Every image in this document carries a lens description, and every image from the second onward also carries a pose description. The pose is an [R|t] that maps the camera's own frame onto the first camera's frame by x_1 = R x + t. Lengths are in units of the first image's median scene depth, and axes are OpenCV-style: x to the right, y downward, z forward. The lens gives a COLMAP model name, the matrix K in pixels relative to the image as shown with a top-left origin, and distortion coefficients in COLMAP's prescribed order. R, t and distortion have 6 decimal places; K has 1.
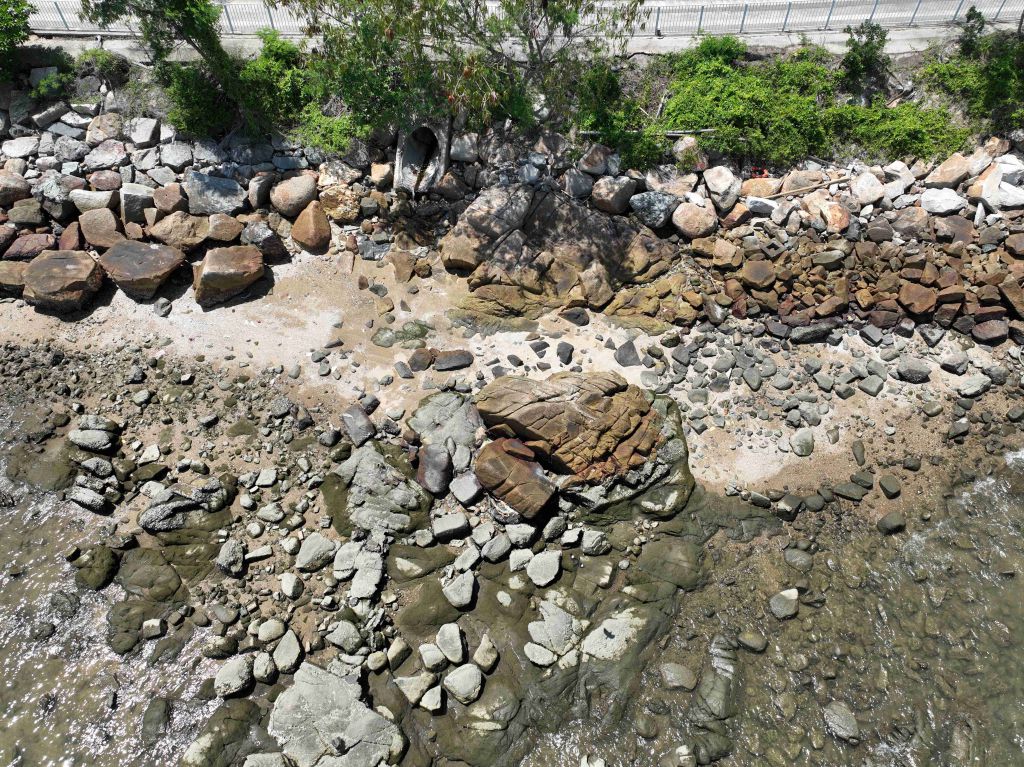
lens RADIAL K [[729.5, 0, 512.0], [0, 729.5, 383.5], [0, 0, 1]] dist [-0.022104, 0.034358]
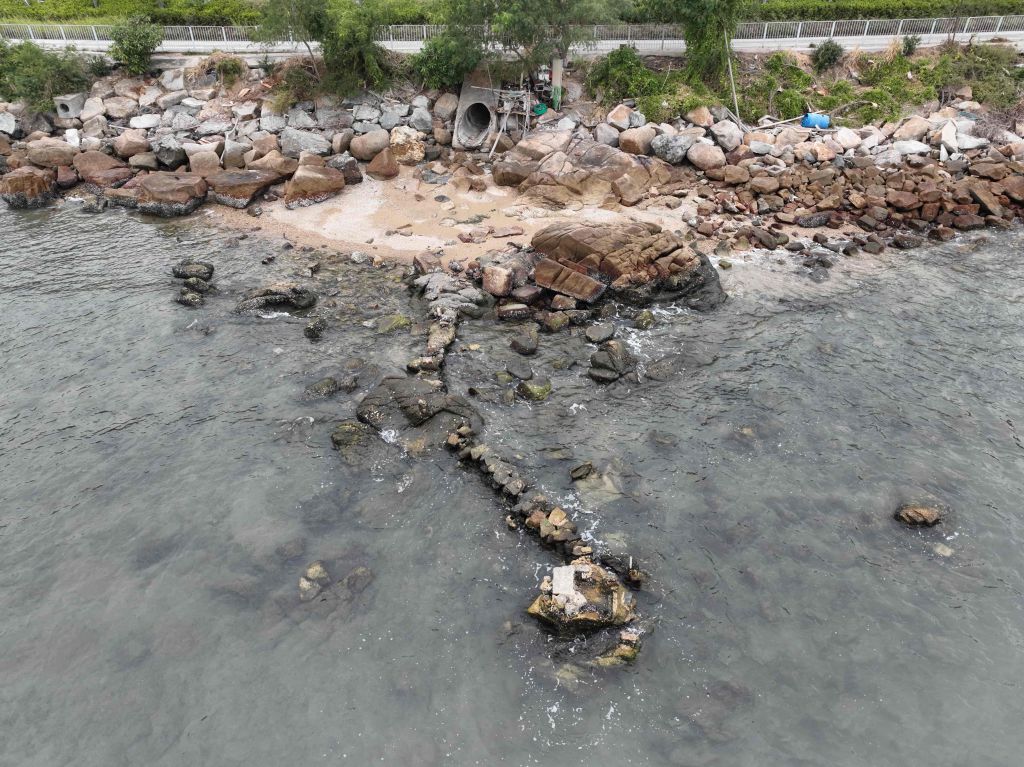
lens RADIAL K [[729.5, 0, 512.0], [0, 729.5, 383.5], [0, 0, 1]] dist [-0.022104, 0.034358]
pose [[0.999997, 0.001587, 0.001870, -0.070757], [-0.000938, 0.951933, -0.306304, 0.503914], [-0.002266, 0.306302, 0.951932, -0.022546]]
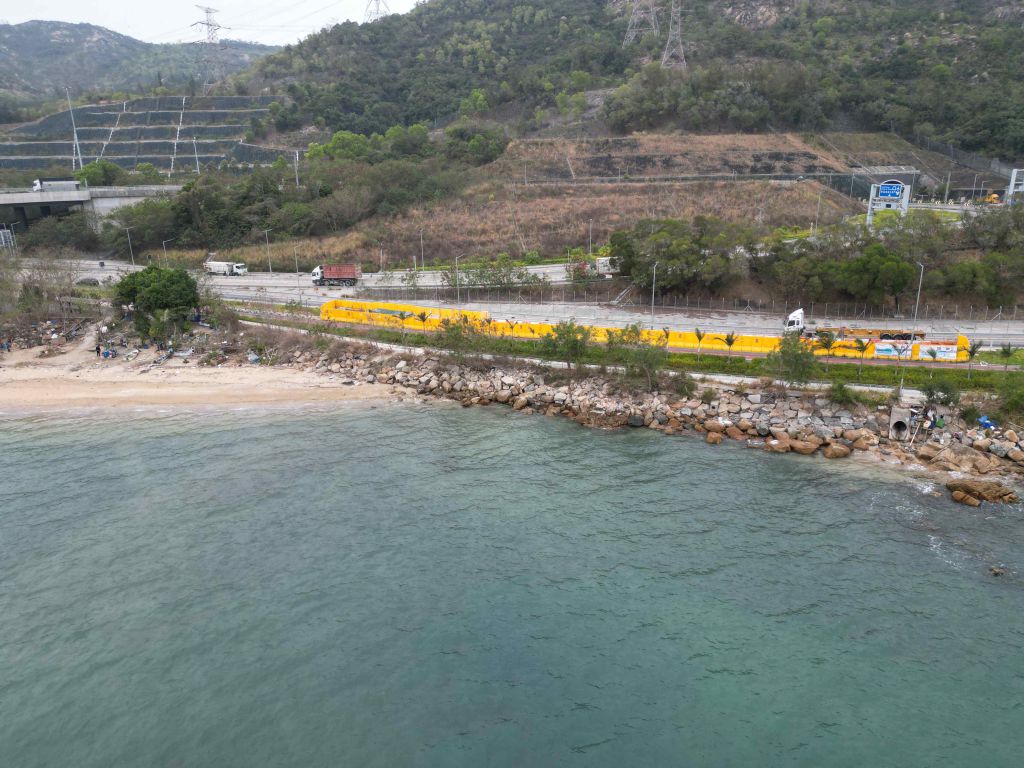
lens RADIAL K [[727.9, 0, 512.0], [0, 727.9, 384.0], [0, 0, 1]] dist [-0.002547, -0.003451]
pose [[0.950320, 0.077053, -0.301587, -0.761867], [-0.235718, 0.810920, -0.535580, 1.489750], [0.203295, 0.580062, 0.788796, -1.722519]]
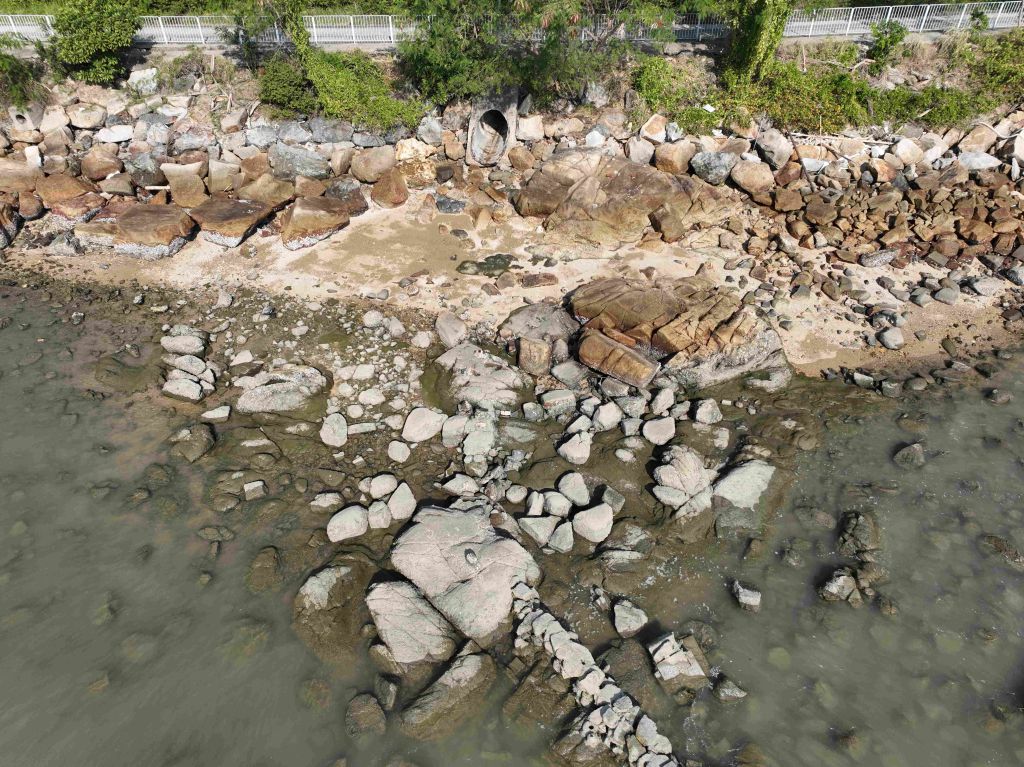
lens RADIAL K [[729.5, 0, 512.0], [0, 729.5, 383.5], [0, 0, 1]] dist [-0.022104, 0.034358]
pose [[0.999679, -0.015058, 0.020382, -0.130641], [0.019177, 0.975309, -0.220011, 0.303908], [-0.016566, 0.220331, 0.975284, 0.032902]]
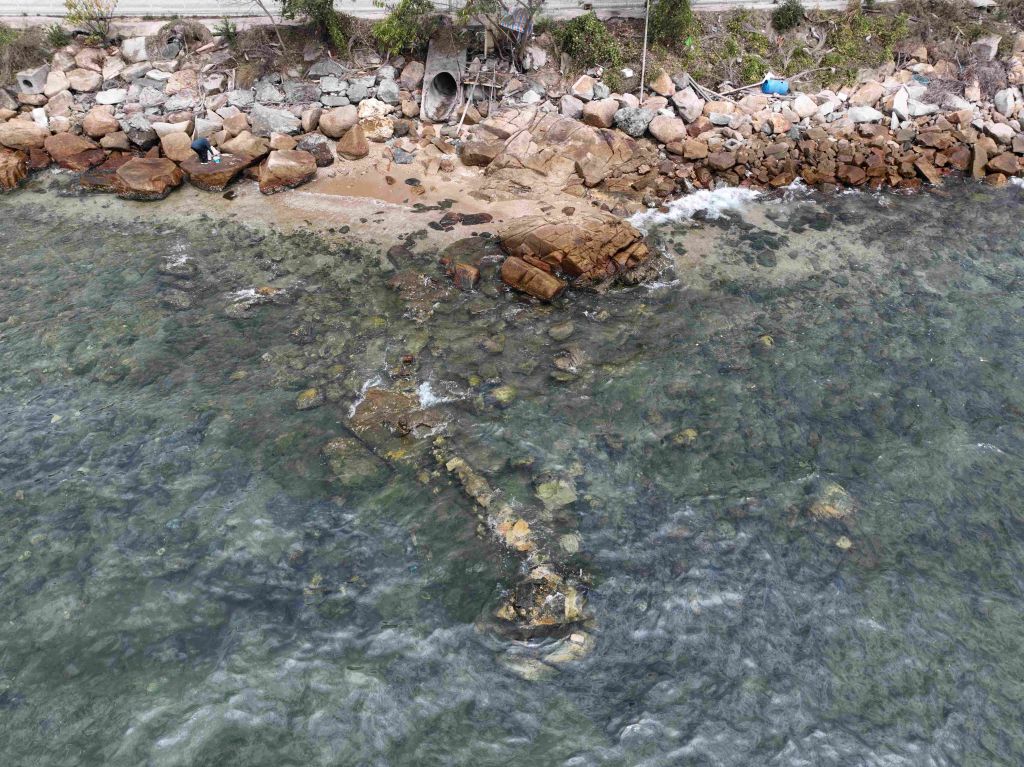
lens RADIAL K [[729.5, 0, 512.0], [0, 729.5, 383.5], [0, 0, 1]] dist [-0.022104, 0.034358]
pose [[0.999308, -0.026869, 0.025709, -0.056281], [0.030887, 0.984716, -0.171407, 0.408732], [-0.020710, 0.172082, 0.984865, -0.136402]]
